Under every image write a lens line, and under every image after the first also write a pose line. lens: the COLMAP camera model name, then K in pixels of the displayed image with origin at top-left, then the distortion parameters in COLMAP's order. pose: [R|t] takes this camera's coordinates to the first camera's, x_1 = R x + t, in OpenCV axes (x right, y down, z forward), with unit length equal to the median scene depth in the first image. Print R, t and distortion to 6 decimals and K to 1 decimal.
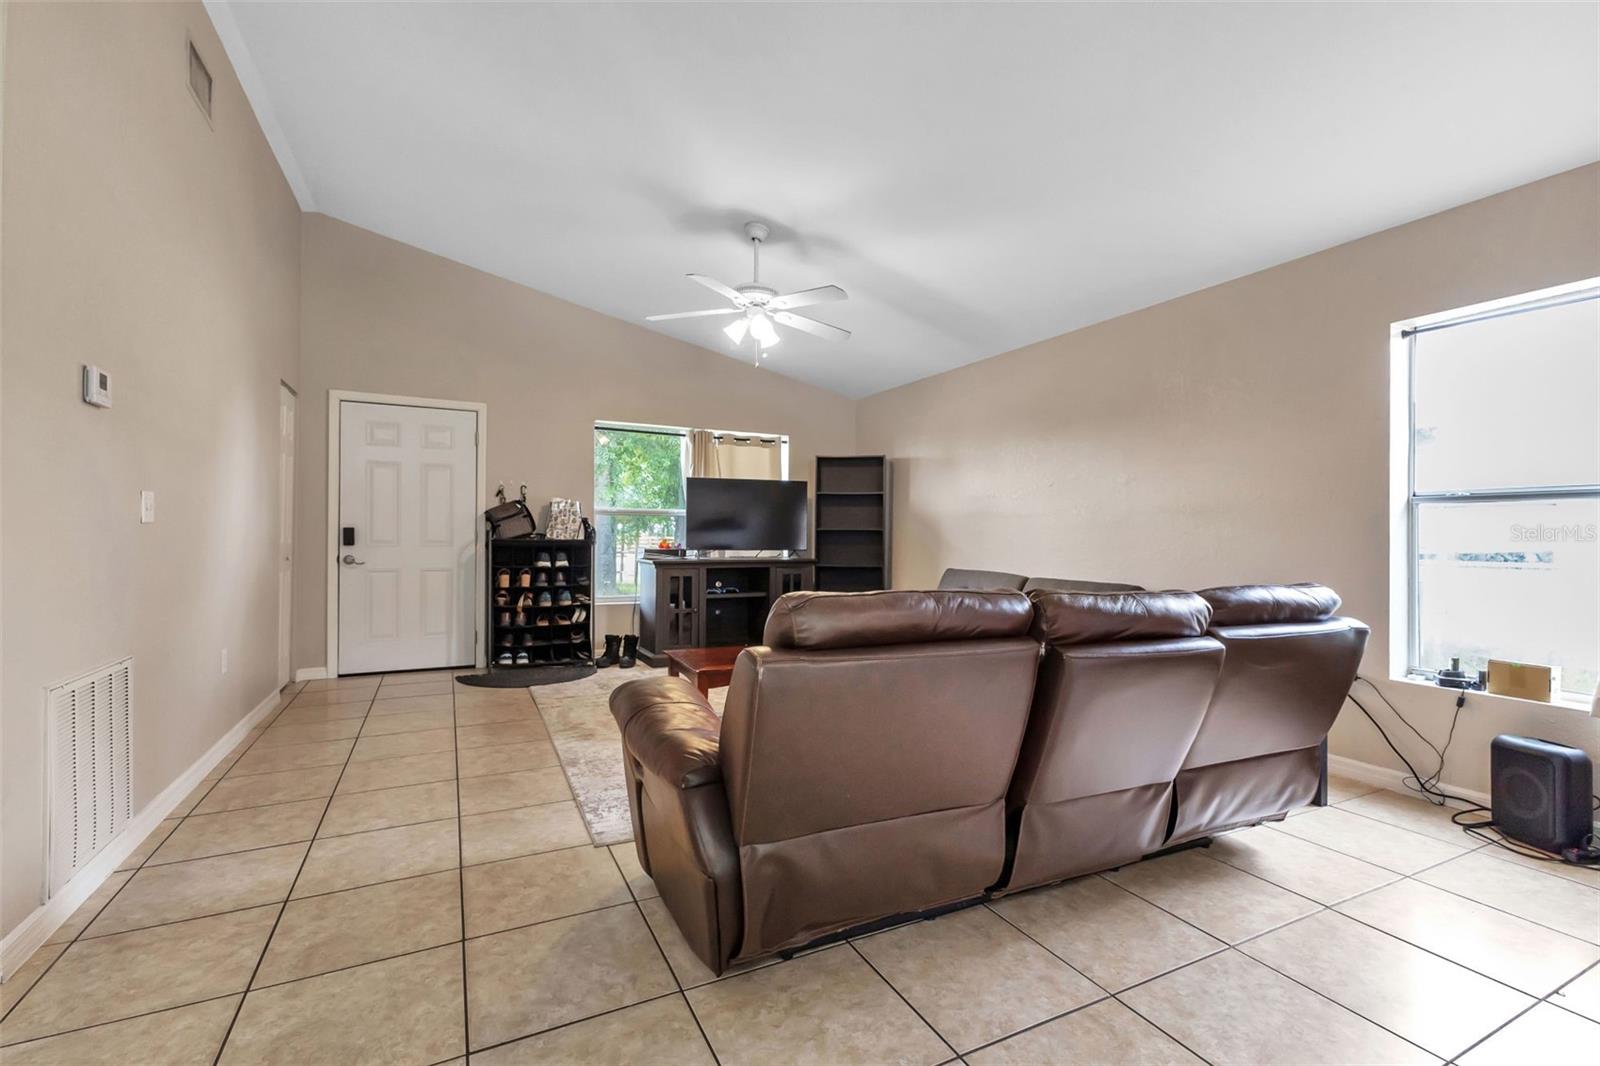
lens RADIAL K [[716.7, 0, 800.0], [0, 716.7, 533.0], [0, 0, 1]] dist [0.019584, -0.000118]
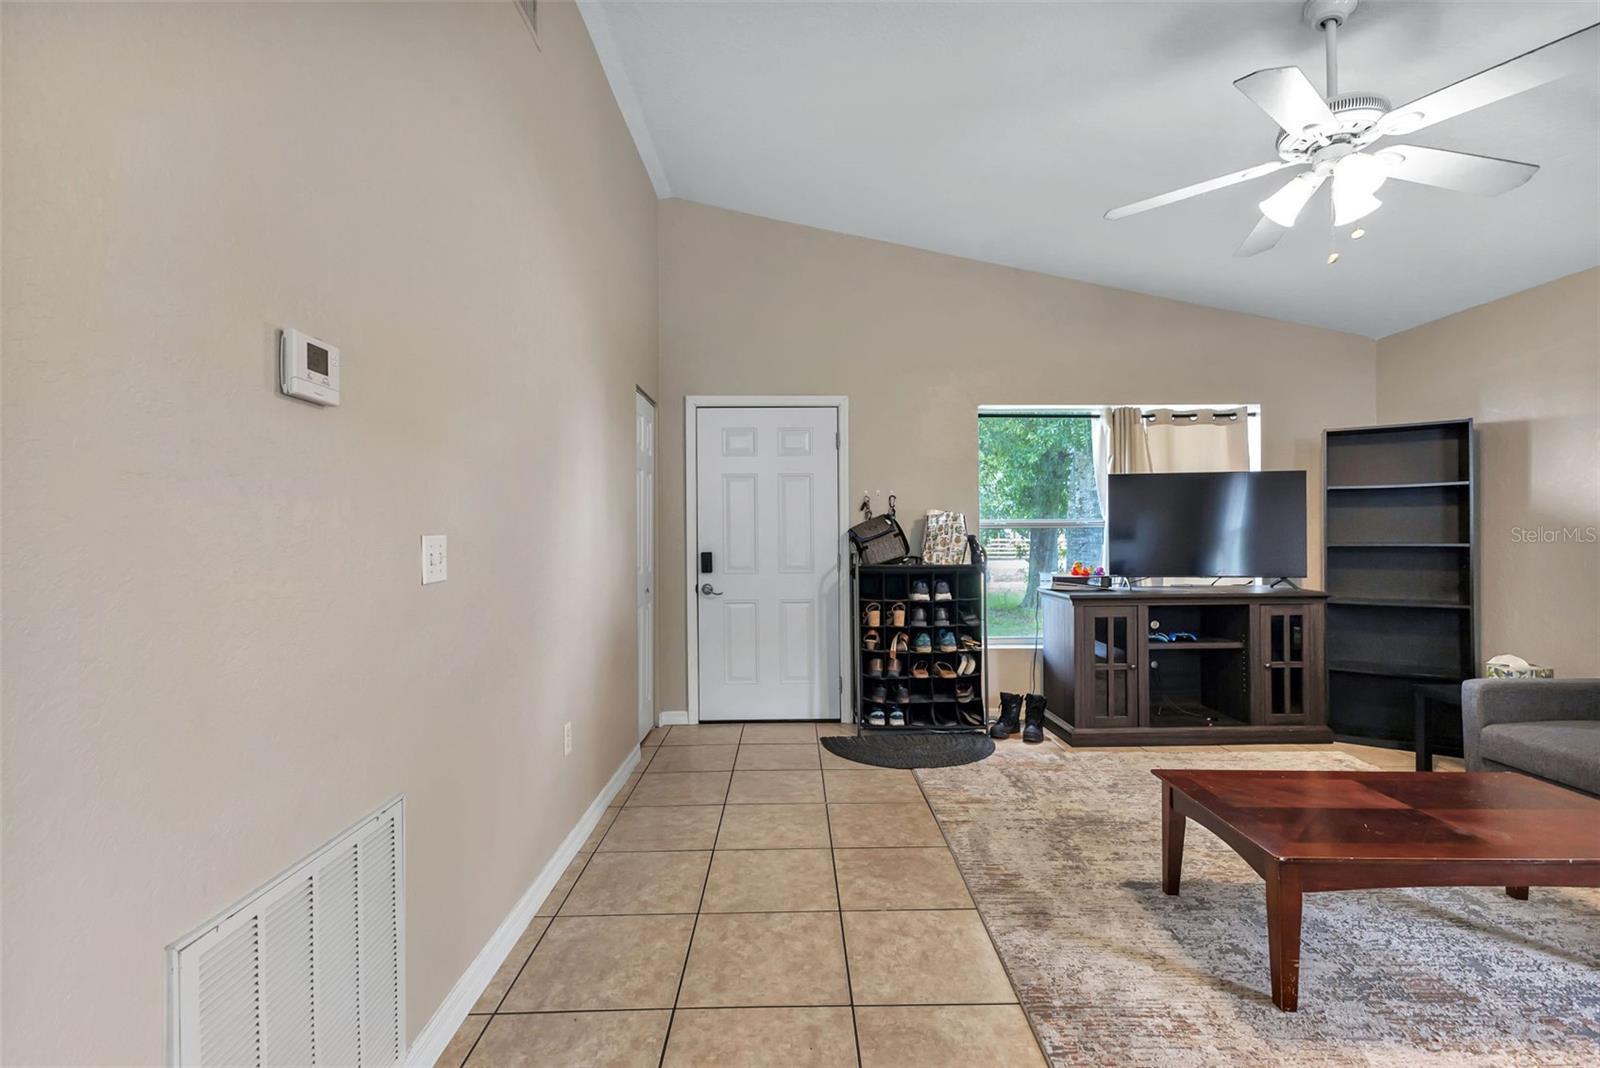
lens RADIAL K [[716.7, 0, 800.0], [0, 716.7, 534.0], [0, 0, 1]] dist [0.019584, -0.000118]
pose [[0.902611, -0.015147, -0.430191, -0.142409], [0.015470, 0.999877, -0.002746, -0.023838], [0.430180, -0.004176, 0.902734, 0.253083]]
